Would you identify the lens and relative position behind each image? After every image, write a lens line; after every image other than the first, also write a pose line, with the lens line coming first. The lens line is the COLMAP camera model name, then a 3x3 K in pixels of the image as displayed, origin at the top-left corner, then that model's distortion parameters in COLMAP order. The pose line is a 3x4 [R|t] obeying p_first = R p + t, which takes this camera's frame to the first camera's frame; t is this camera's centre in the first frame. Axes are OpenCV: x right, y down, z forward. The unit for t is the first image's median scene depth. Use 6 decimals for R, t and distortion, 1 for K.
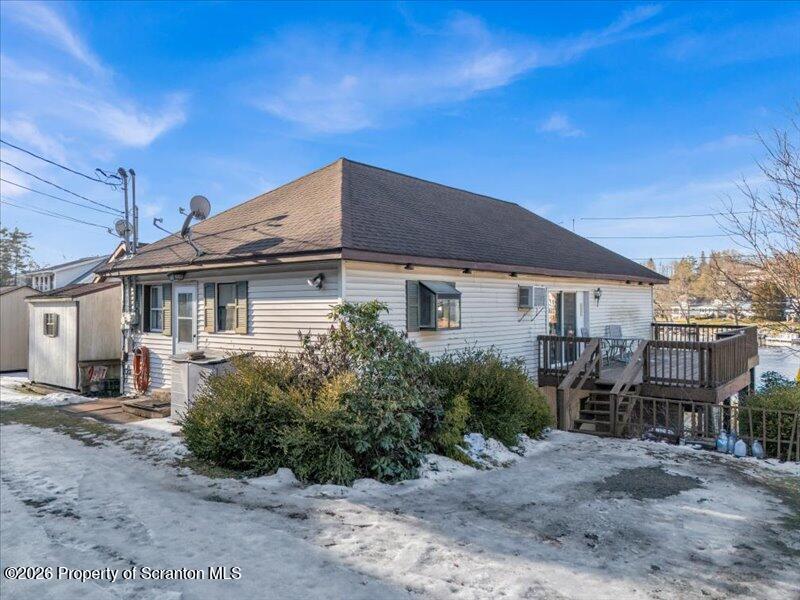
lens RADIAL K [[593.2, 0, 399.1], [0, 593.2, 300.2], [0, 0, 1]] dist [0.072436, -0.056050]
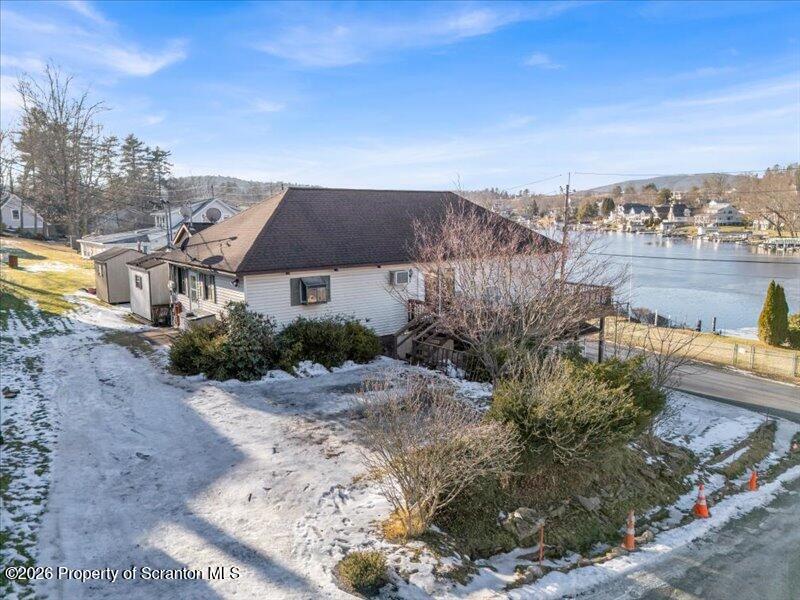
lens RADIAL K [[593.2, 0, 400.0], [0, 593.2, 301.9], [0, 0, 1]] dist [0.072436, -0.056050]
pose [[0.980333, 0.031288, -0.194855, 0.686815], [0.000656, 0.986830, 0.161758, -0.251922], [0.197350, -0.158705, 0.967402, -0.725598]]
